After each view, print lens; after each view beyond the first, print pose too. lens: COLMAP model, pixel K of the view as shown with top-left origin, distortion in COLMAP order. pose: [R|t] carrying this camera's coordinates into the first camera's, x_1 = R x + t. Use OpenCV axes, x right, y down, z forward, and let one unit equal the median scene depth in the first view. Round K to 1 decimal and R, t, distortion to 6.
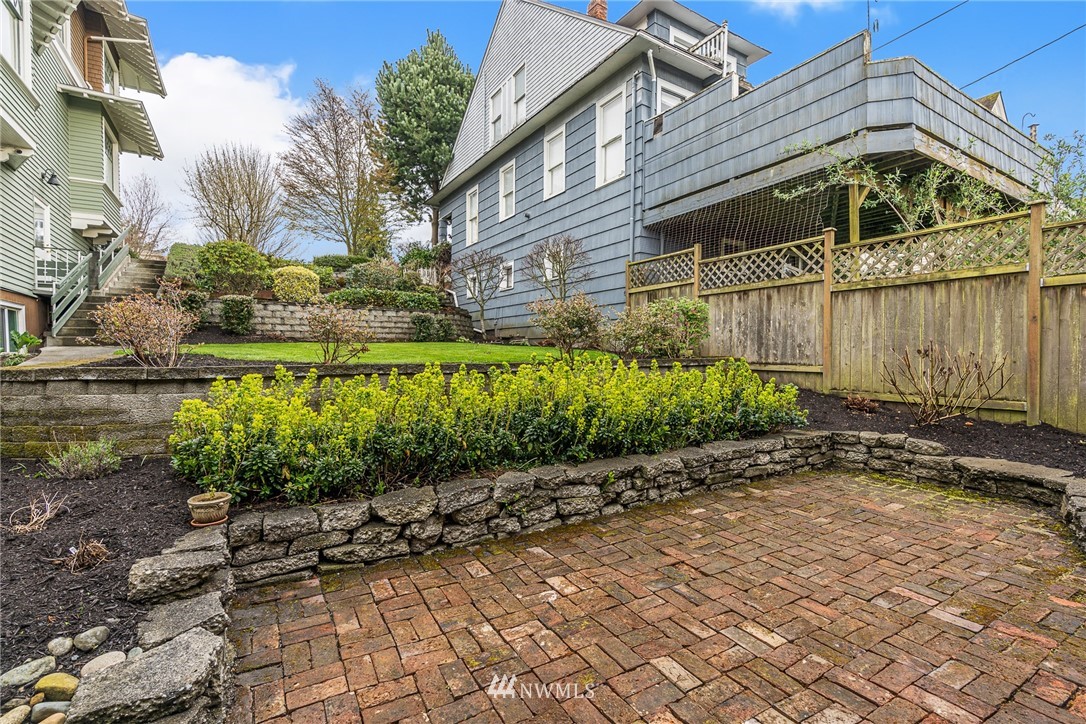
lens RADIAL K [[493.8, 0, 543.9], [0, 493.8, 358.5], [0, 0, 1]] dist [-0.004896, 0.000485]
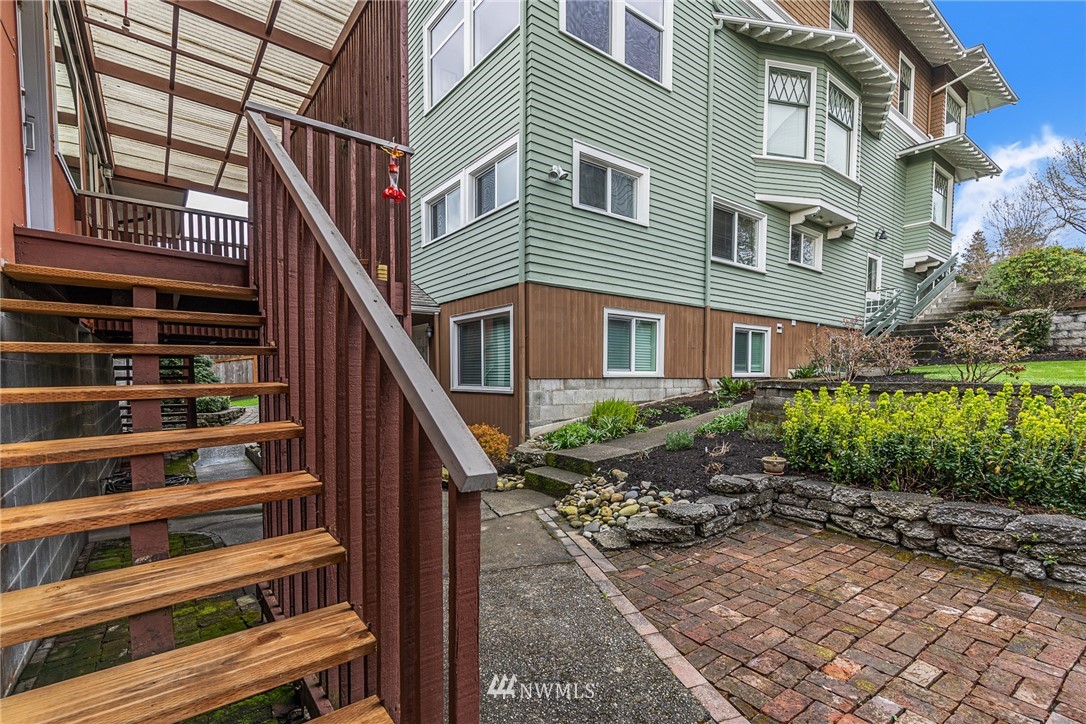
lens RADIAL K [[493.8, 0, 544.8], [0, 493.8, 366.6], [0, 0, 1]] dist [-0.004896, 0.000485]
pose [[0.101152, -0.010292, -0.994818, 0.858975], [-0.012520, 0.999854, -0.011617, -0.000629], [0.994792, 0.013630, 0.101009, 0.052517]]
